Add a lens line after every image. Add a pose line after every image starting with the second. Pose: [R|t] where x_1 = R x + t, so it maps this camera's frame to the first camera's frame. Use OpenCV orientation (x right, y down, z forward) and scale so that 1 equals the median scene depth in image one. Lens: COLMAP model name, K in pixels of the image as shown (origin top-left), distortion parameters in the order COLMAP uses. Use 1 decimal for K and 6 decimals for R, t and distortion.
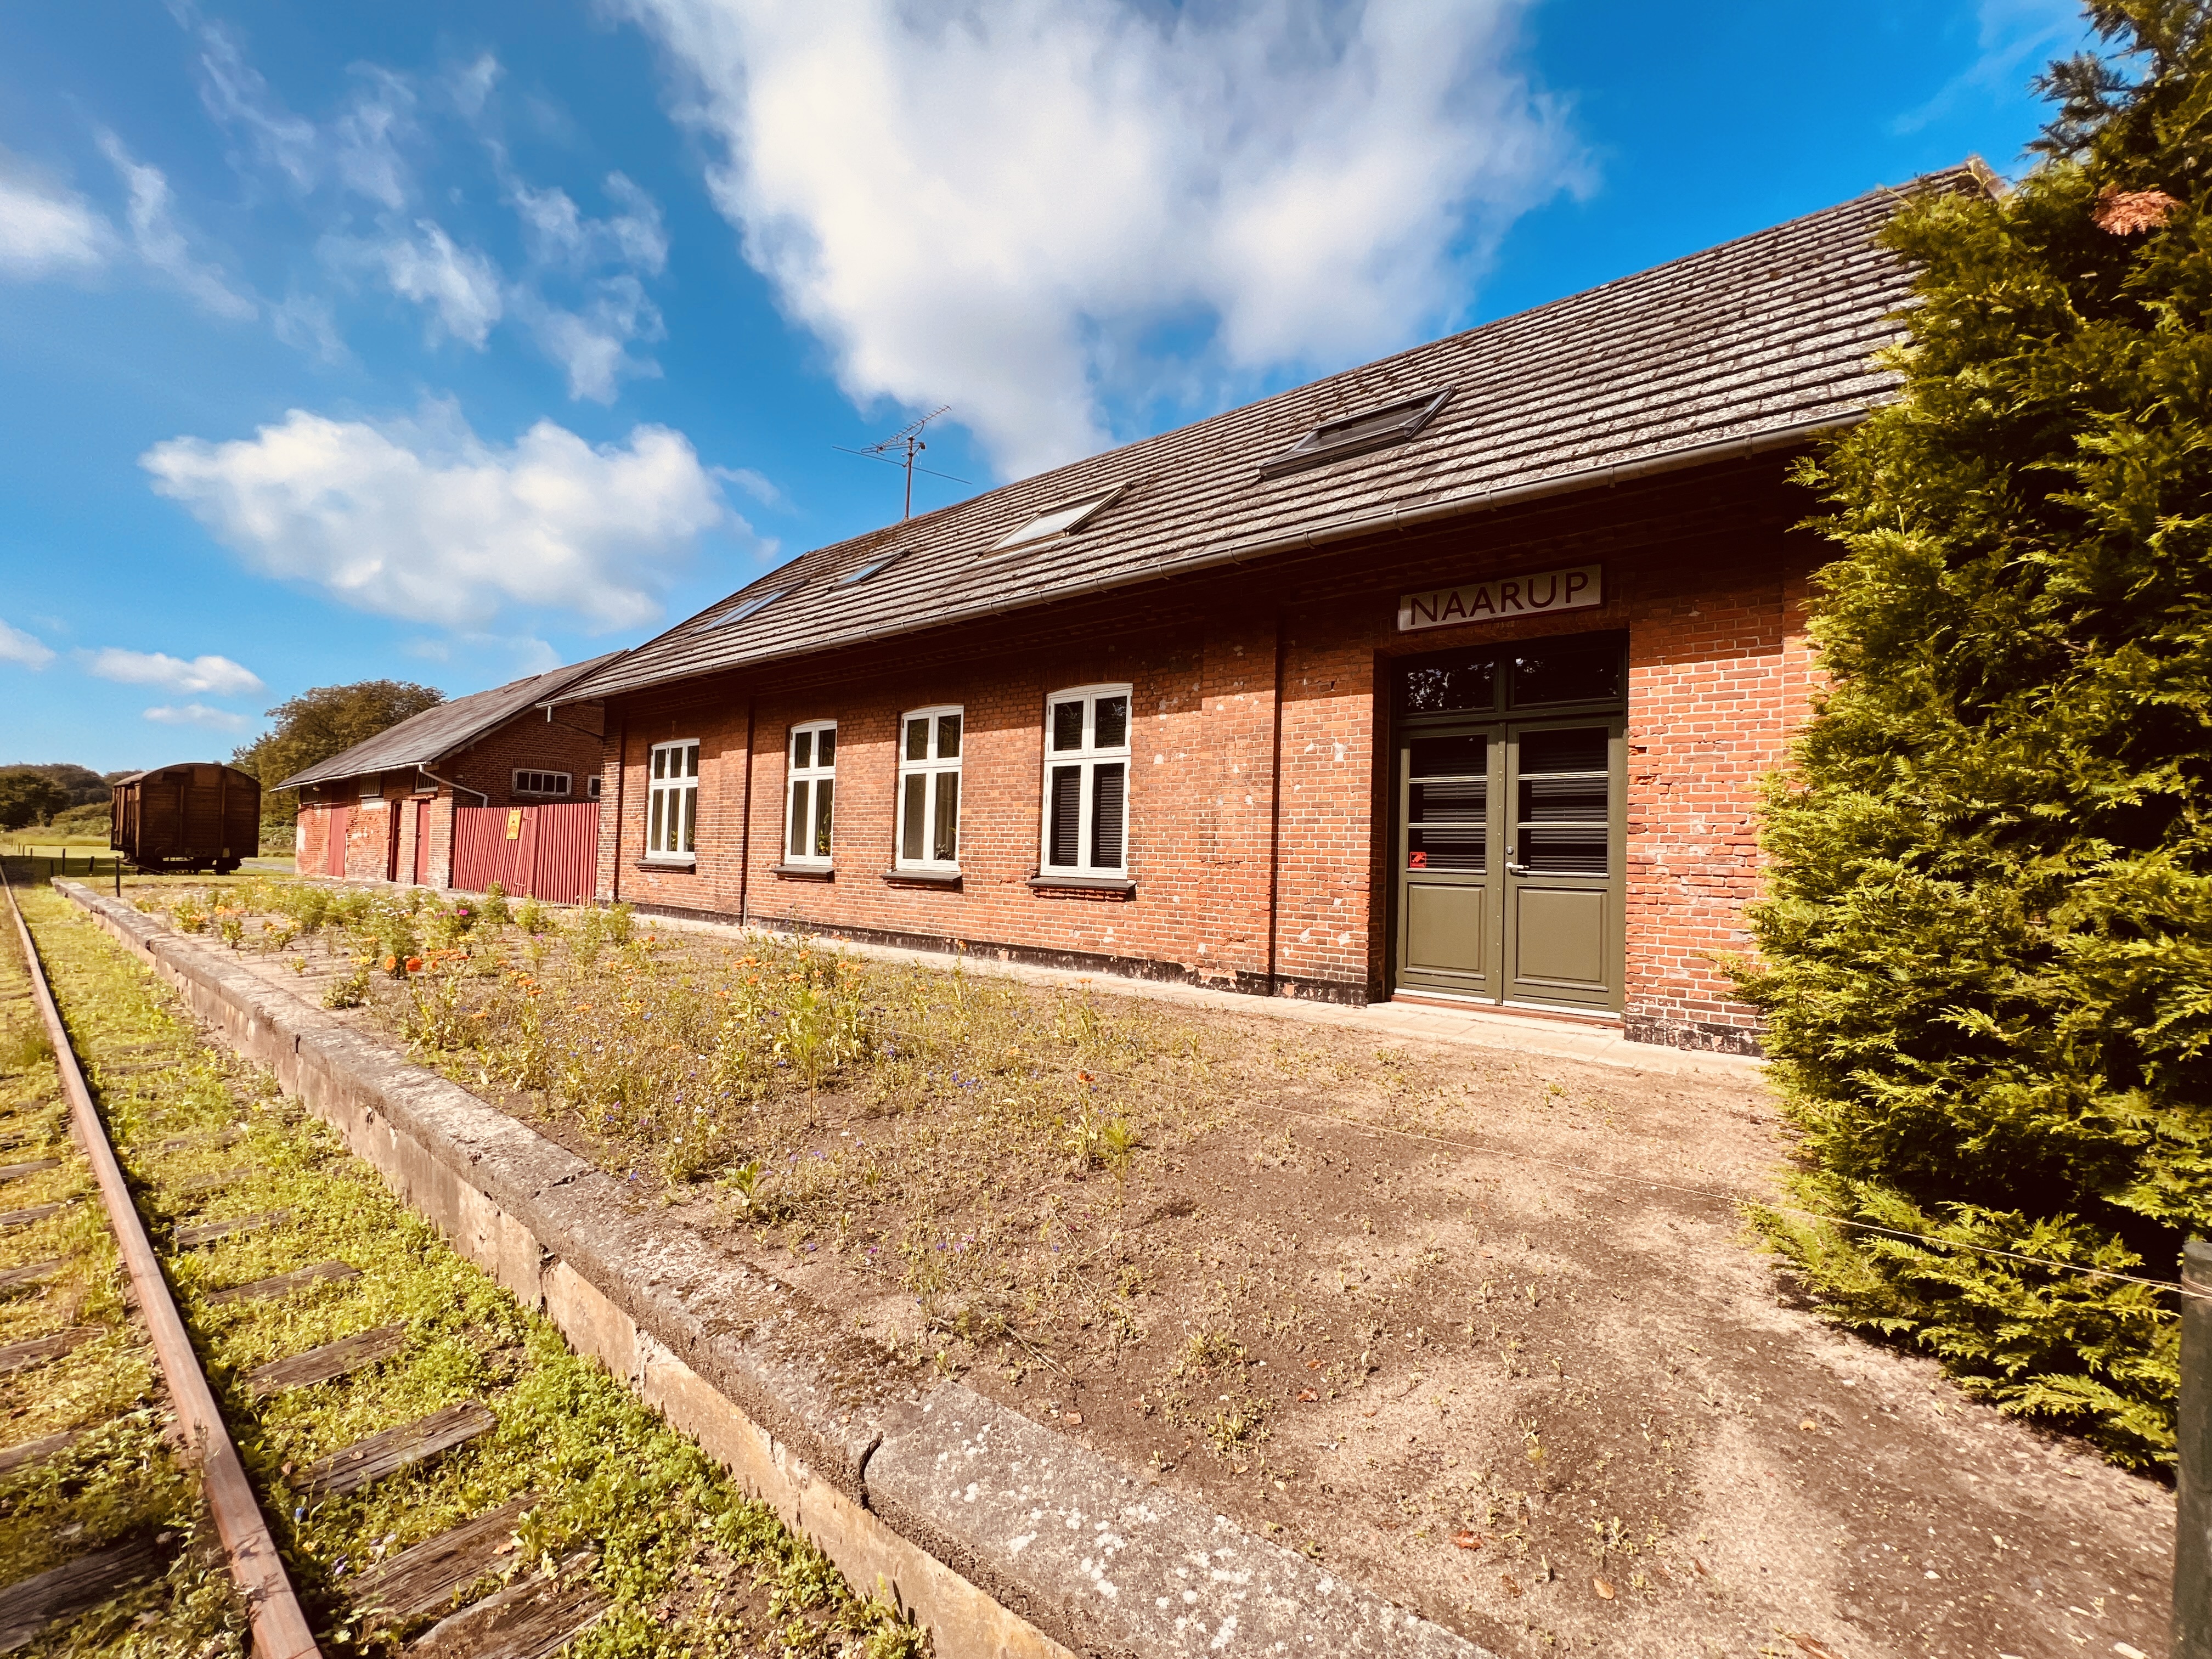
lens RADIAL K [[887.9, 0, 1106.6], [0, 887.9, 836.8], [0, 0, 1]] dist [-0.002355, 0.000353]
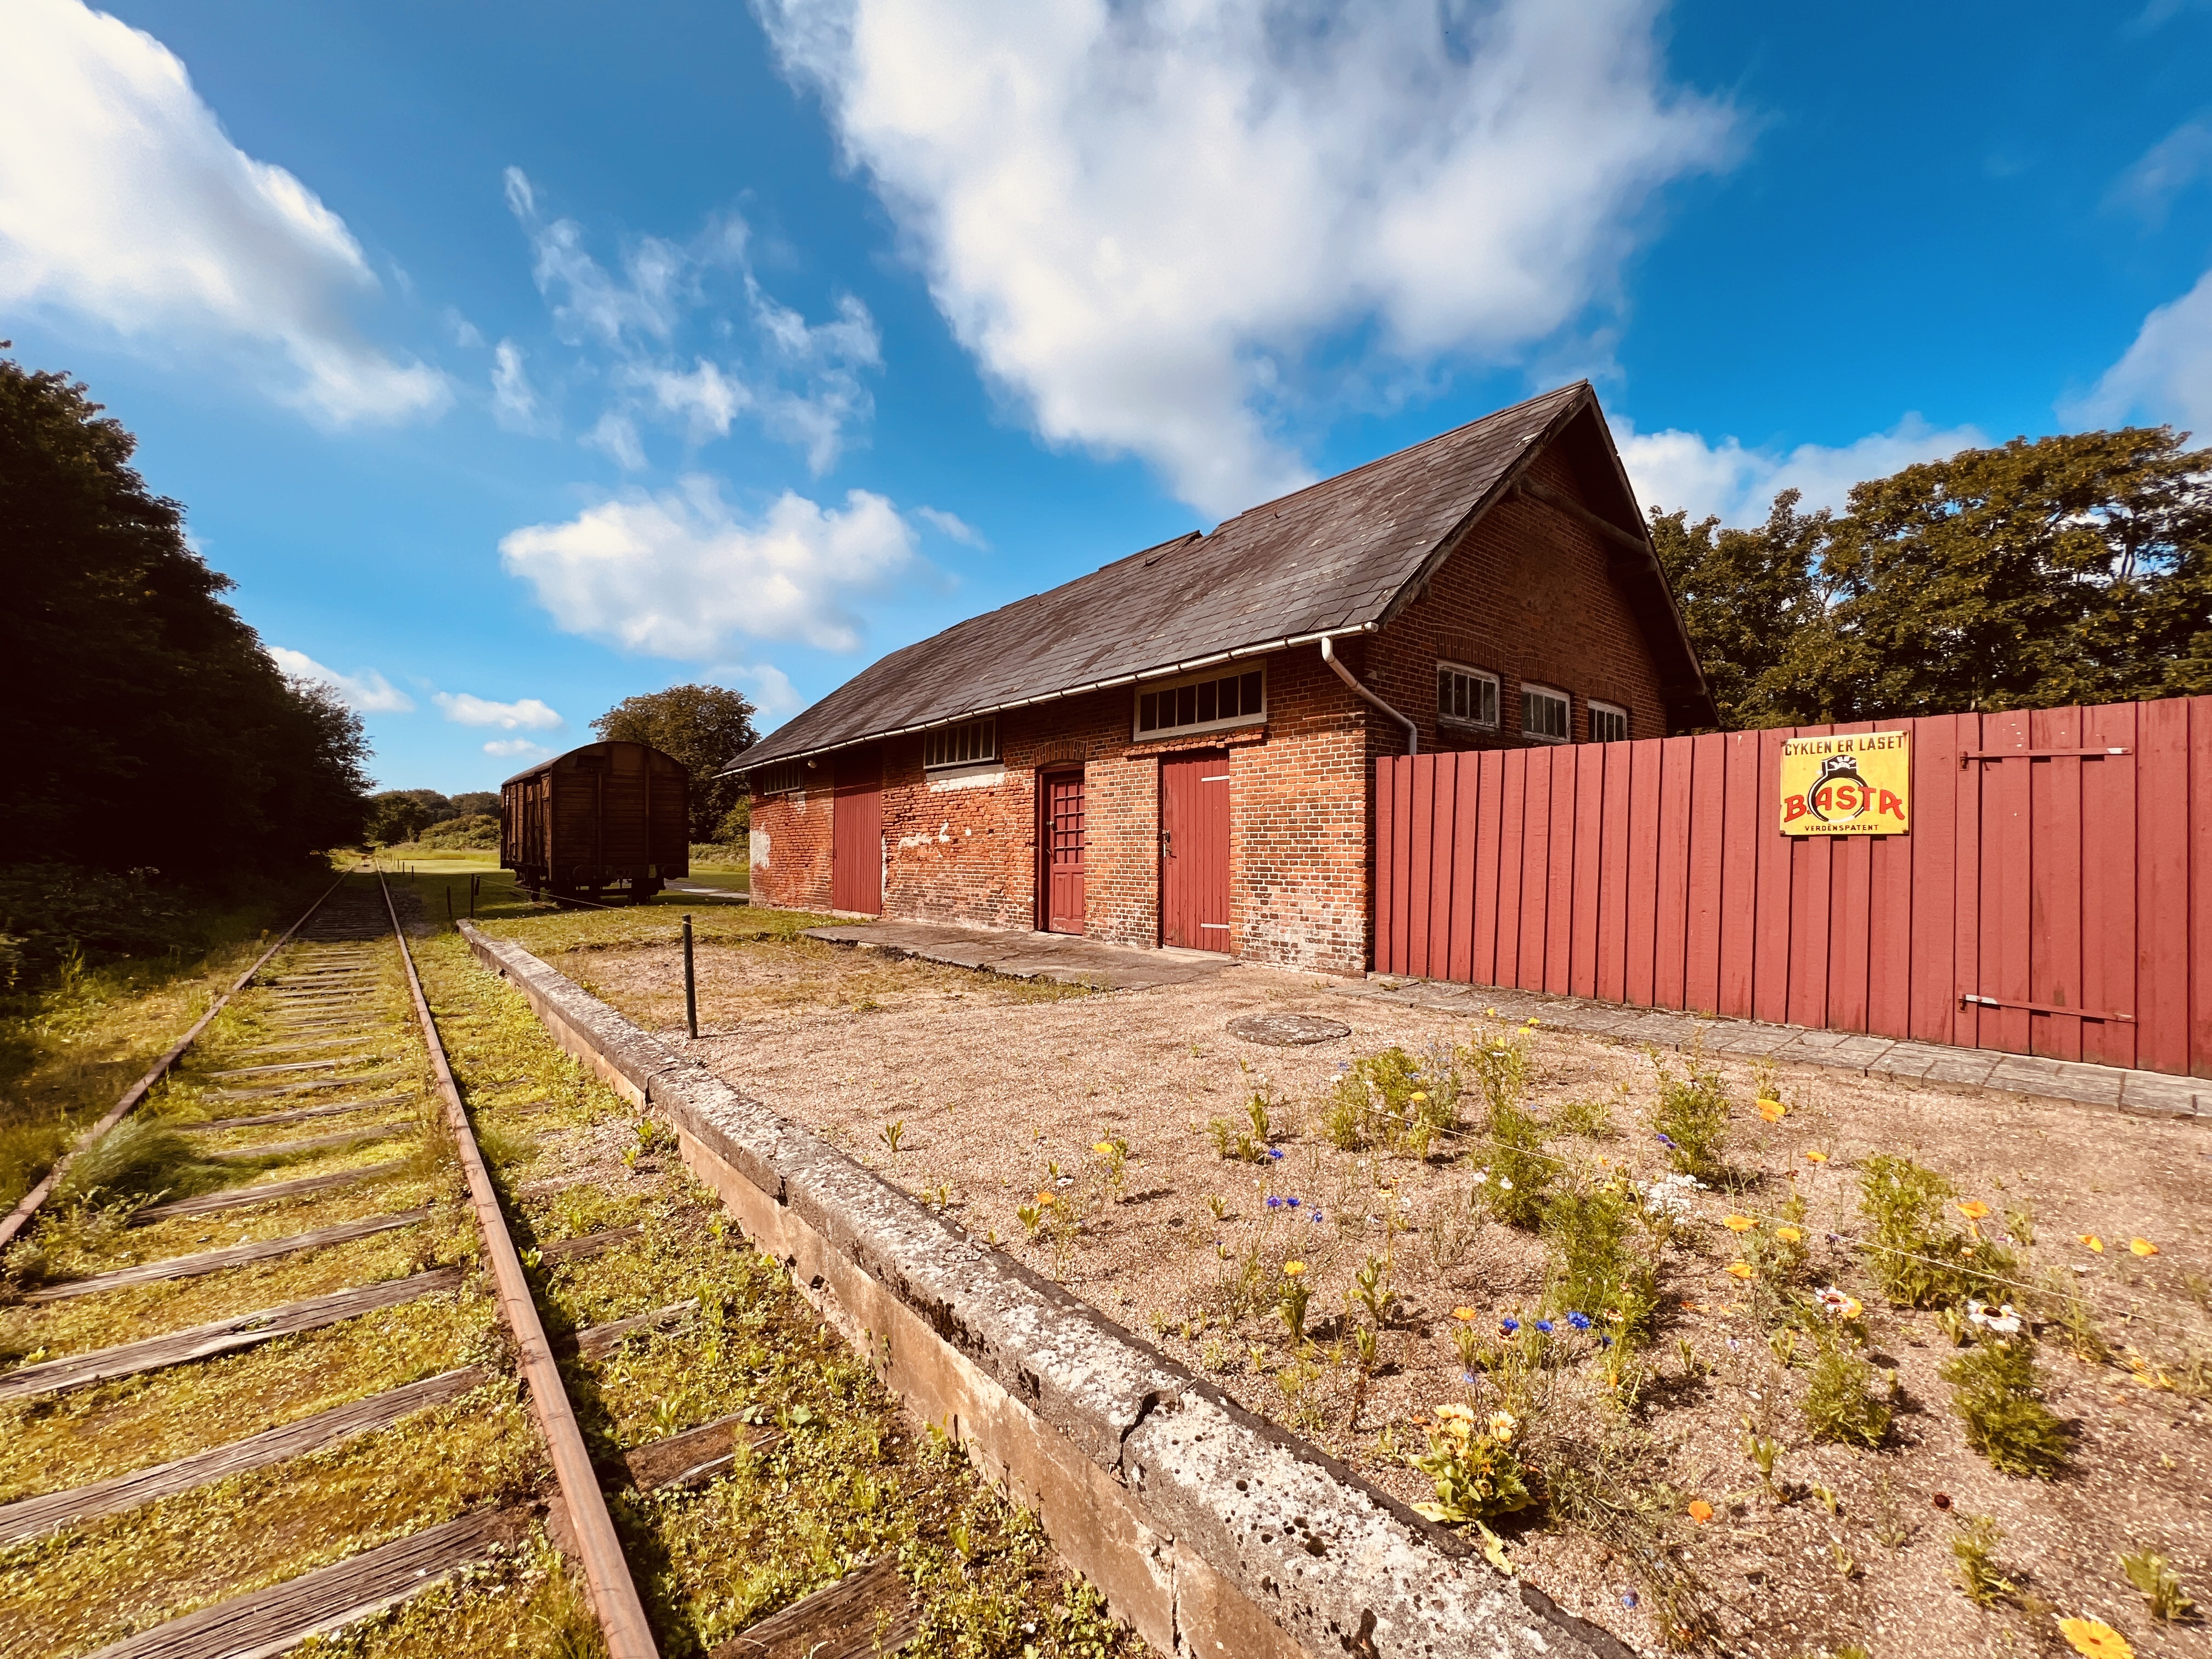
lens RADIAL K [[887.9, 0, 1106.6], [0, 887.9, 836.8], [0, 0, 1]] dist [-0.002355, 0.000353]
pose [[0.977737, -0.026872, -0.208107, -1.075422], [0.028897, 0.999560, 0.006693, -0.007384], [0.207835, -0.012557, 0.978083, 0.850386]]
